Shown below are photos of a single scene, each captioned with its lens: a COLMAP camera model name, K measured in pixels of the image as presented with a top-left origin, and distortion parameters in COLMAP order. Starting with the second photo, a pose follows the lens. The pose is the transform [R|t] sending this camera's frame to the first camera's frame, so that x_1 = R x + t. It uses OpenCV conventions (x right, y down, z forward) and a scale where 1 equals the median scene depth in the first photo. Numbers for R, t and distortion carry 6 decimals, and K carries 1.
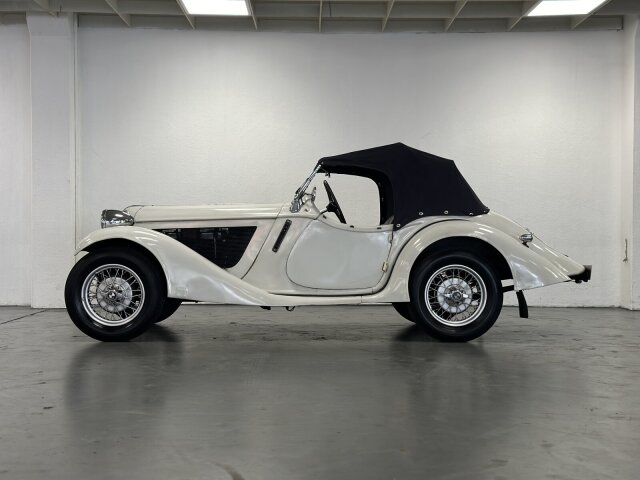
lens RADIAL K [[900.7, 0, 313.9], [0, 900.7, 241.8], [0, 0, 1]] dist [0.103888, 0.000000]
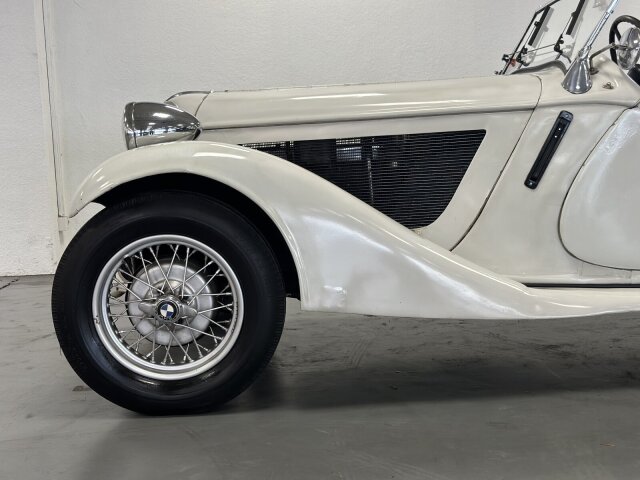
lens RADIAL K [[900.7, 0, 300.2], [0, 900.7, 241.4], [0, 0, 1]] dist [0.103888, 0.000000]
pose [[0.999214, -0.036269, 0.015991, -0.161854], [0.034046, 0.991909, 0.122304, -0.020318], [-0.020297, -0.121664, 0.992364, 0.571791]]
